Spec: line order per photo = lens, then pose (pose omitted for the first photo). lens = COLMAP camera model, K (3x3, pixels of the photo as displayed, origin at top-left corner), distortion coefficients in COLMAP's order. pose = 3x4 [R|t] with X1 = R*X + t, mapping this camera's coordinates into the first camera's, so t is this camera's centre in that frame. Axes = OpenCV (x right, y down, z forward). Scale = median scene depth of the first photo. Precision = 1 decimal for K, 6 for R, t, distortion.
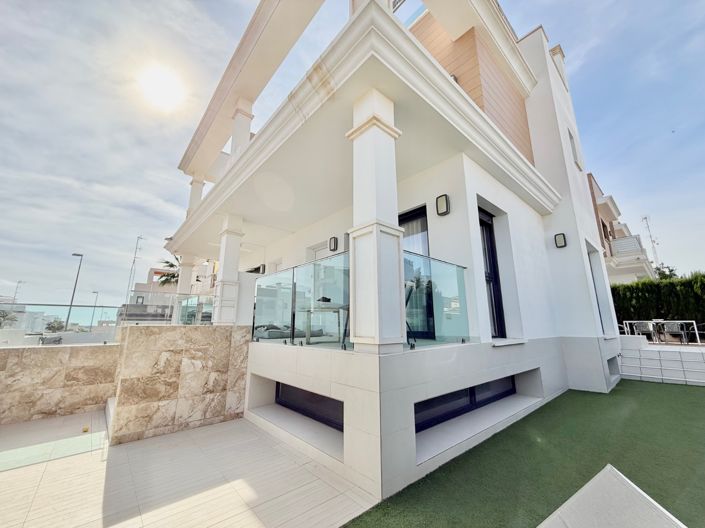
lens RADIAL K [[282.5, 0, 352.7], [0, 282.5, 262.6], [0, 0, 1]] dist [0.002031, 0.000430]
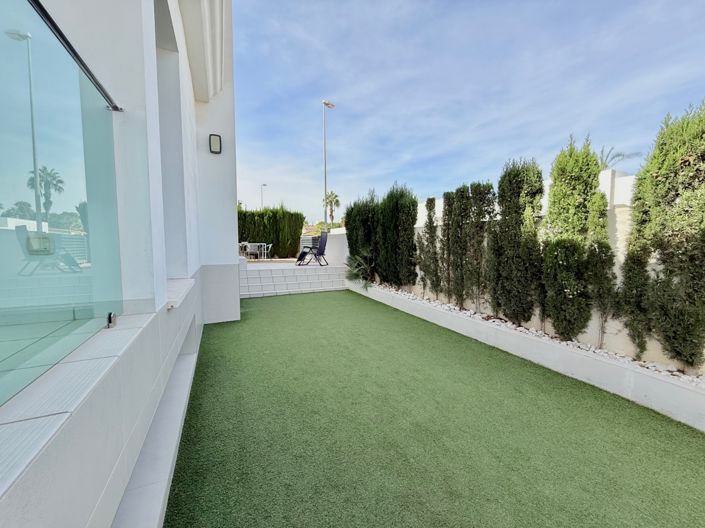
lens RADIAL K [[282.5, 0, 352.8], [0, 282.5, 262.1], [0, 0, 1]] dist [0.002031, 0.000430]
pose [[0.275769, -0.058387, 0.959449, 0.075456], [-0.214179, 0.969327, 0.120548, 0.056882], [-0.937059, -0.238737, 0.254805, 0.353890]]
